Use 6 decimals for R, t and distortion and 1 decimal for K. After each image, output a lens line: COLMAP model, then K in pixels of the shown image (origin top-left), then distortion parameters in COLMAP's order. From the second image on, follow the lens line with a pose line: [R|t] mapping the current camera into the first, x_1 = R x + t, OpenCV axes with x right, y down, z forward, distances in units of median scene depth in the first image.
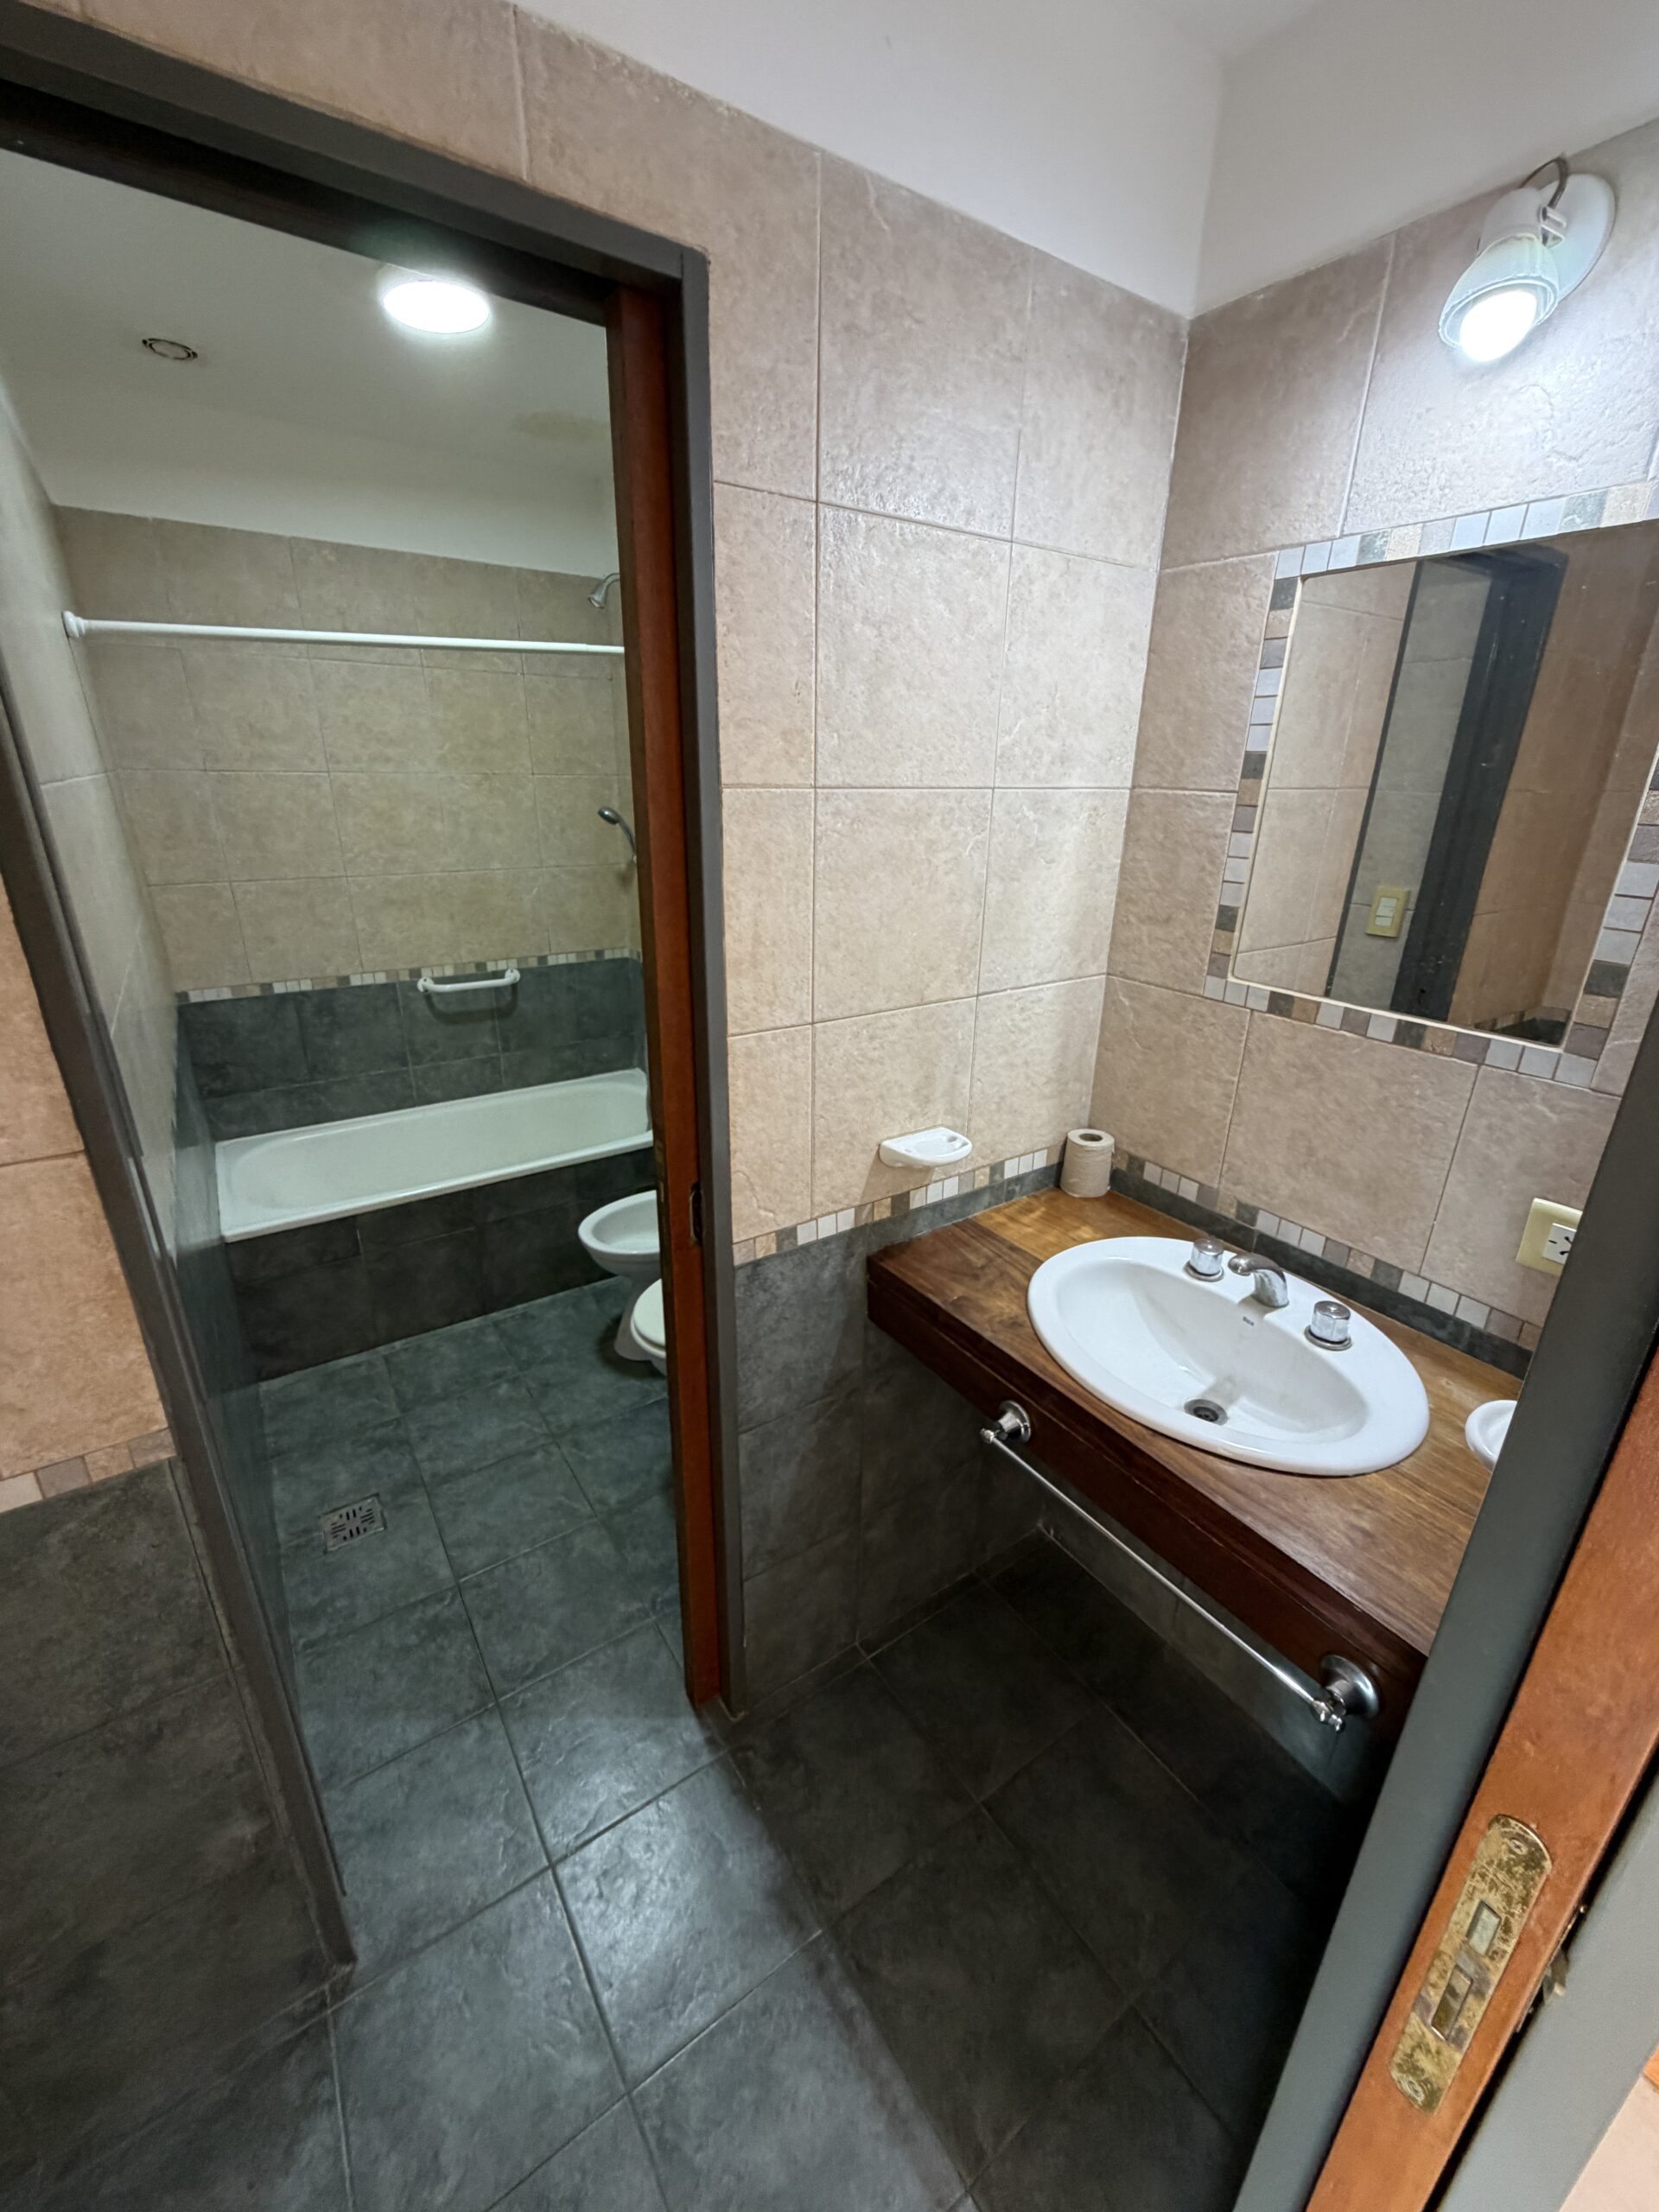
lens RADIAL K [[881.4, 0, 830.5], [0, 881.4, 1103.1], [0, 0, 1]] dist [-0.001038, -0.000821]
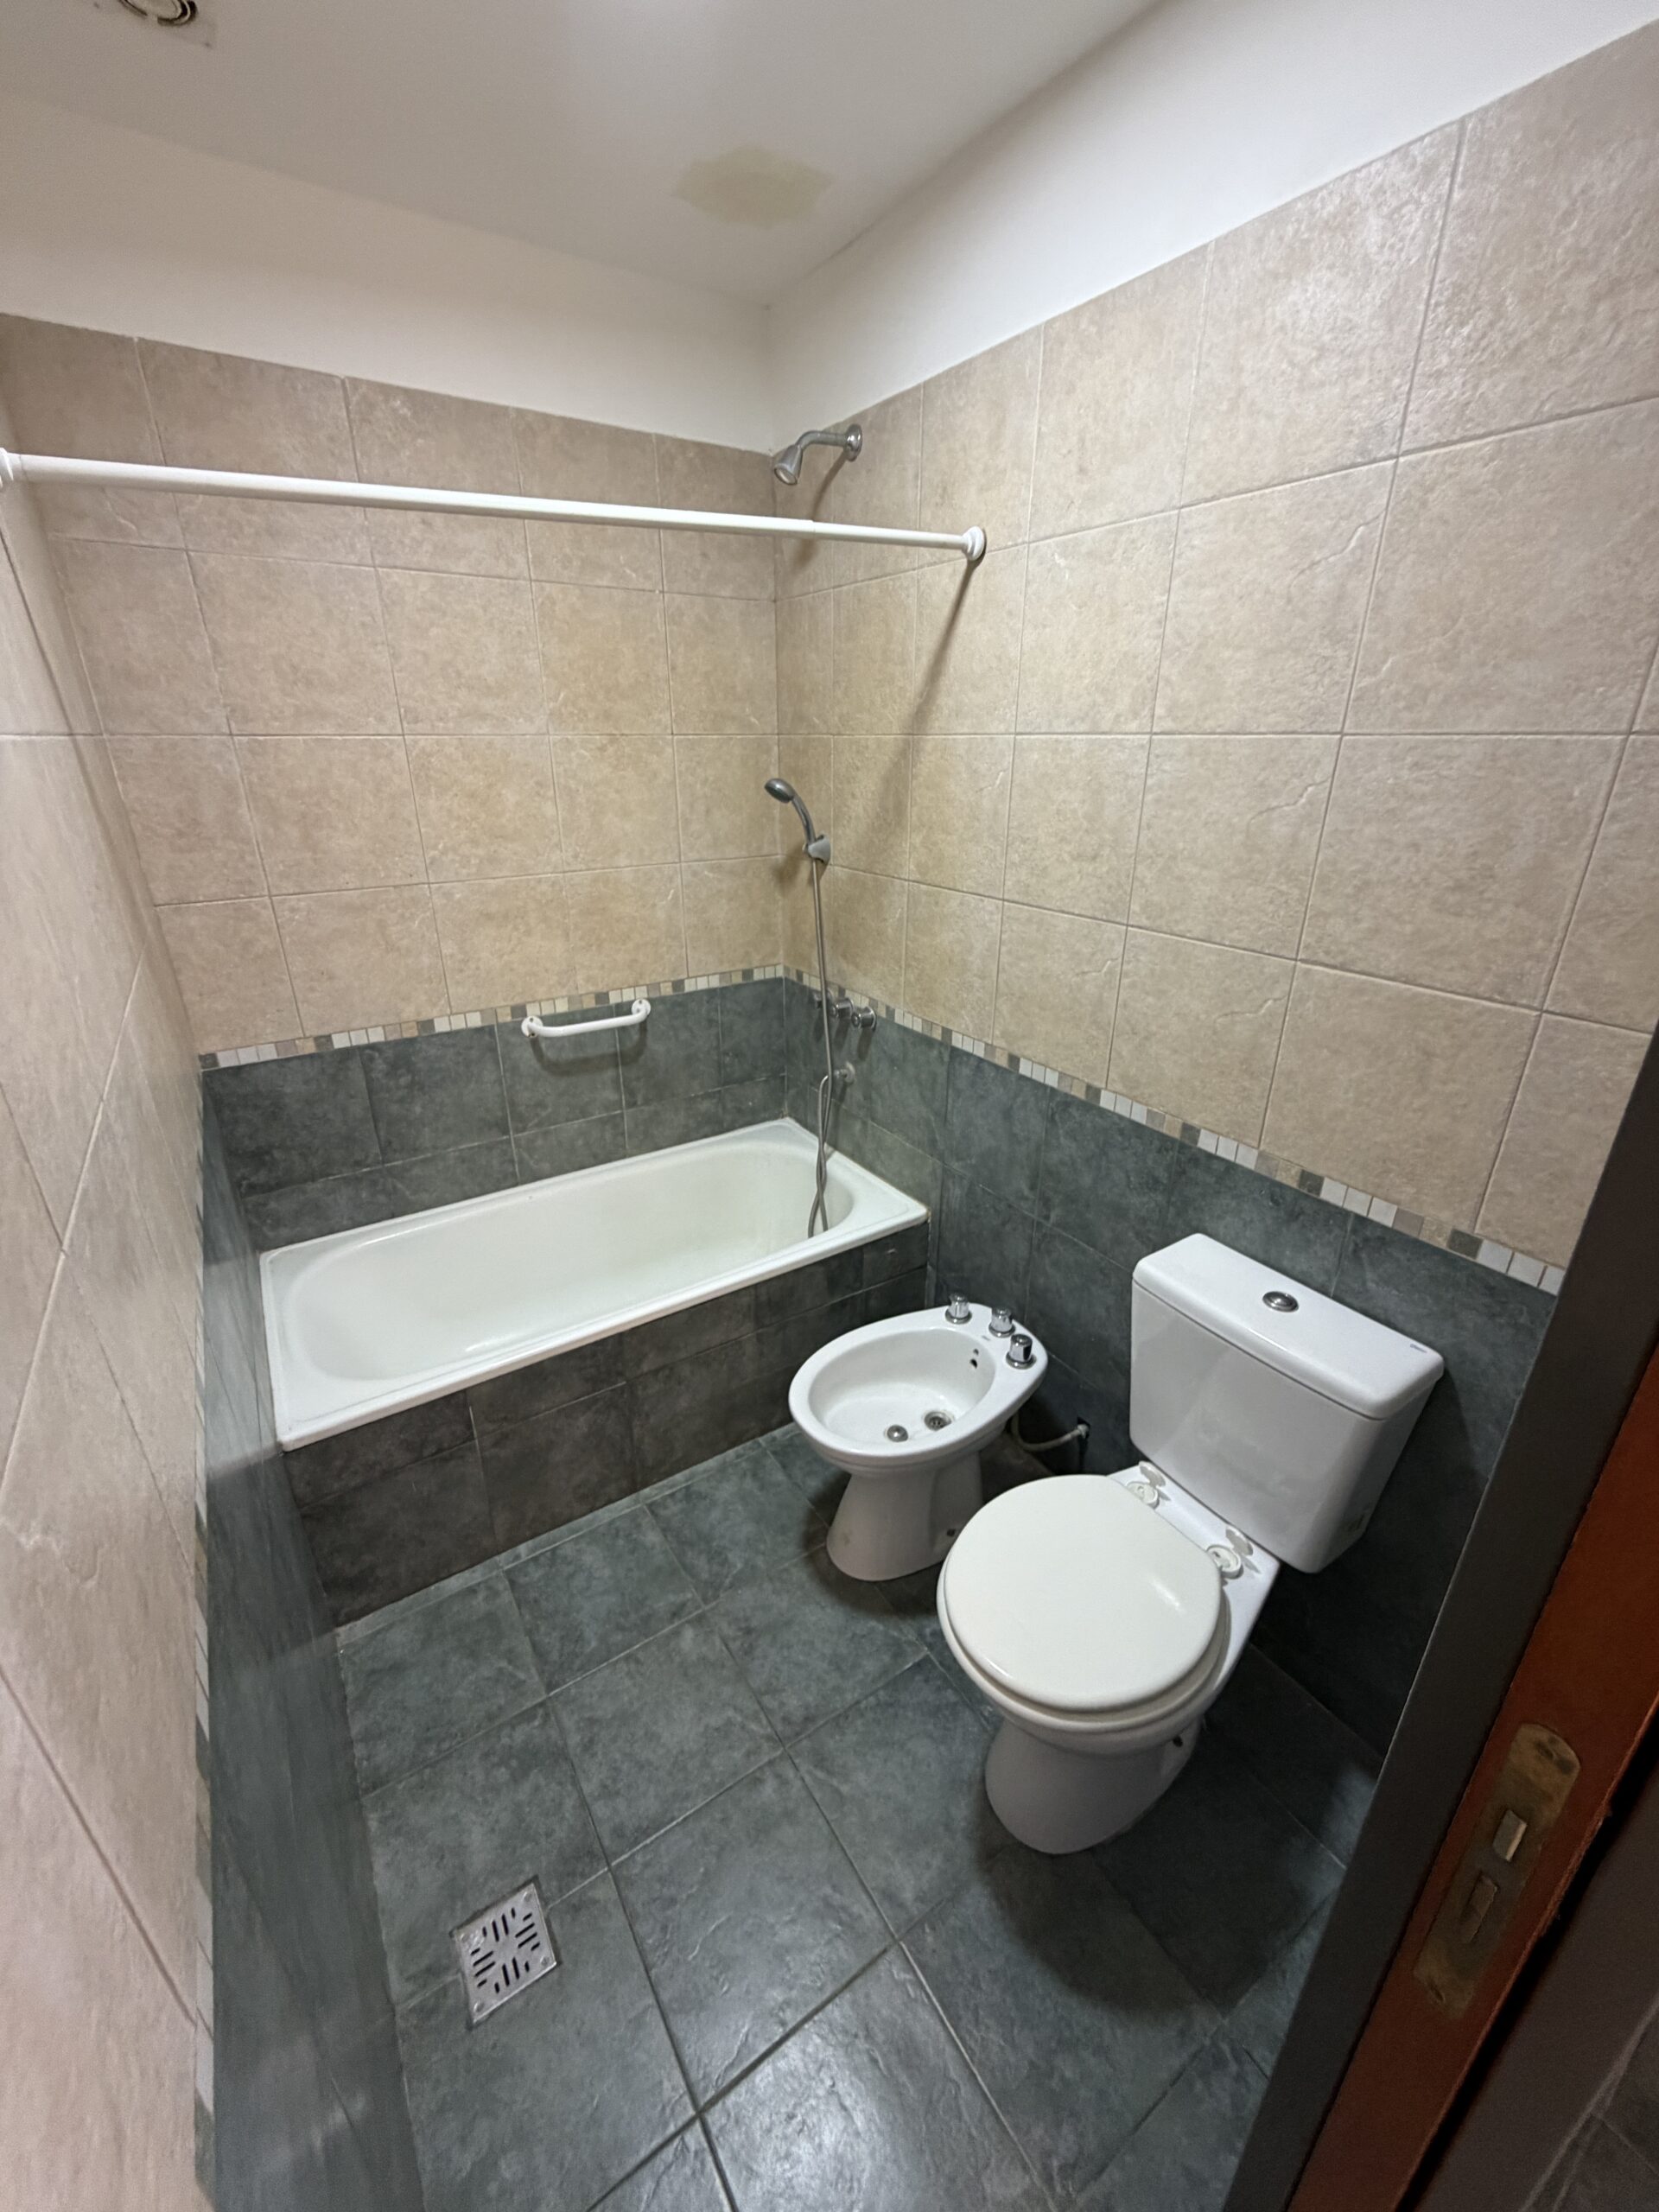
lens RADIAL K [[881.4, 0, 829.9], [0, 881.4, 1101.6], [0, 0, 1]] dist [-0.001038, -0.000821]
pose [[0.999666, -0.009980, -0.023826, -0.215154], [0.010723, 0.999455, 0.031235, -0.102066], [0.023501, -0.031480, 0.999228, 0.296653]]
